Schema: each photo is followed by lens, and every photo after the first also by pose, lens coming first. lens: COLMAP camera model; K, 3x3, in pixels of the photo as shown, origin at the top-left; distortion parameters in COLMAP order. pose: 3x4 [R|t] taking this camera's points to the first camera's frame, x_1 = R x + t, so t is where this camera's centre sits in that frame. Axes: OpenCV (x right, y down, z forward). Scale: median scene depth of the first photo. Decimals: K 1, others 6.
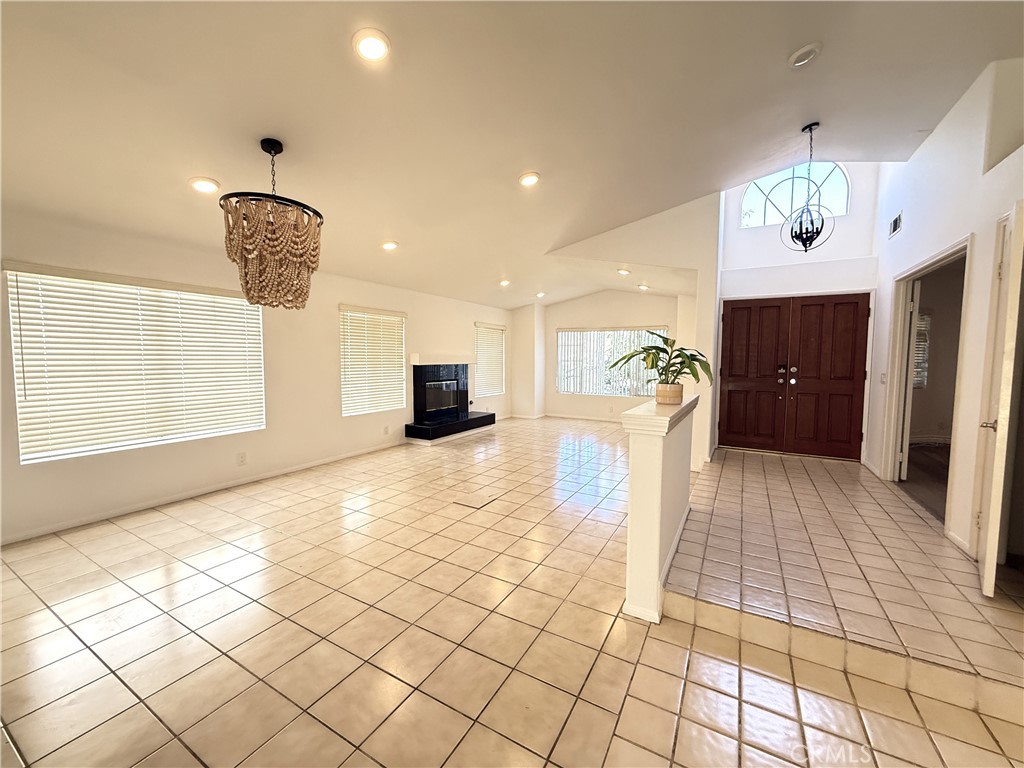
lens RADIAL K [[408.7, 0, 512.3], [0, 408.7, 383.1], [0, 0, 1]] dist [0.000764, 0.000489]
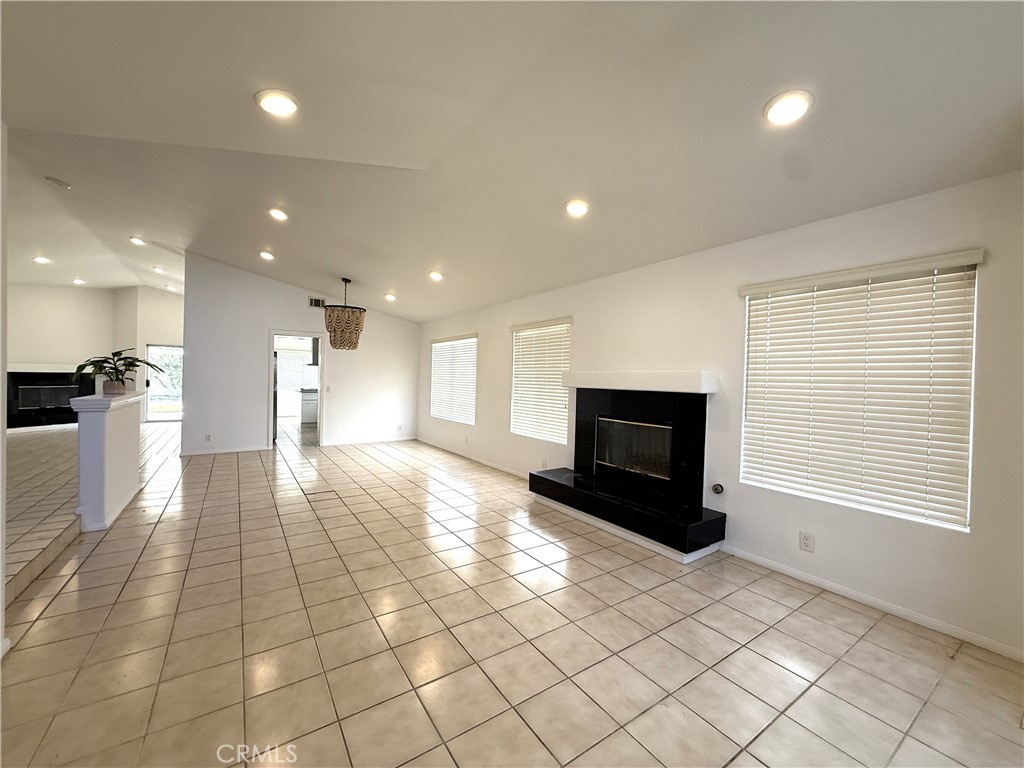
lens RADIAL K [[408.7, 0, 514.2], [0, 408.7, 385.2], [0, 0, 1]] dist [0.000764, 0.000489]
pose [[-0.447041, -0.016626, -0.894359, 0.442075], [-0.095460, 0.995004, 0.029219, -0.059848], [0.889405, 0.098437, -0.446394, 1.248935]]
